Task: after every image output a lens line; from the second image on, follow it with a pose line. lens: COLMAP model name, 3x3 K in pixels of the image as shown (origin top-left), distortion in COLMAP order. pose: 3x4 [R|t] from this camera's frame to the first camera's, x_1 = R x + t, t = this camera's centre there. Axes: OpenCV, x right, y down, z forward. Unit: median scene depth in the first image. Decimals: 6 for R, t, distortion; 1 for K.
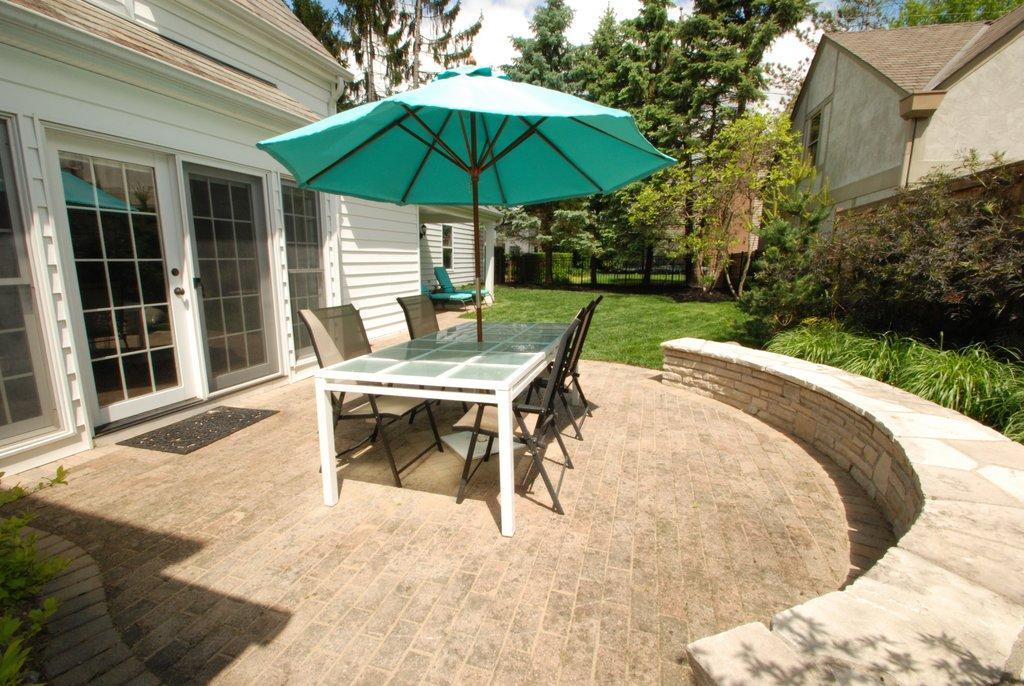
lens RADIAL K [[449.3, 0, 506.1], [0, 449.3, 341.5], [0, 0, 1]] dist [-0.000142, -0.000399]
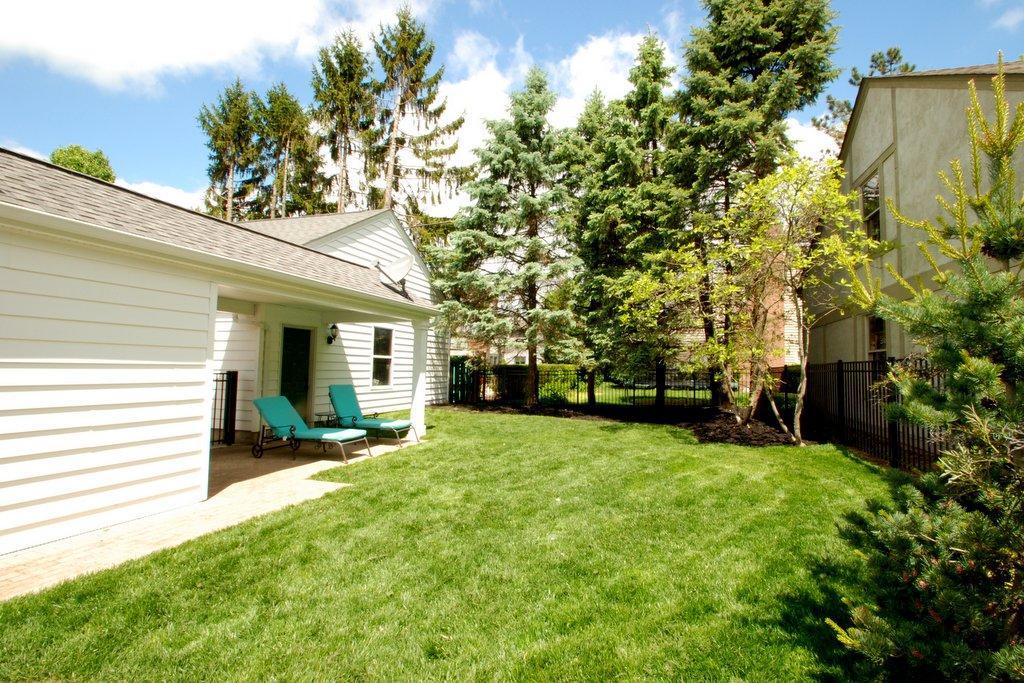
lens RADIAL K [[504.2, 0, 512.1], [0, 504.2, 335.1], [0, 0, 1]] dist [0.016786, -0.000430]
pose [[0.999976, 0.006477, -0.002465, 0.078509], [-0.006885, 0.968851, -0.247550, -0.037198], [0.000785, 0.247561, 0.968872, 0.176662]]
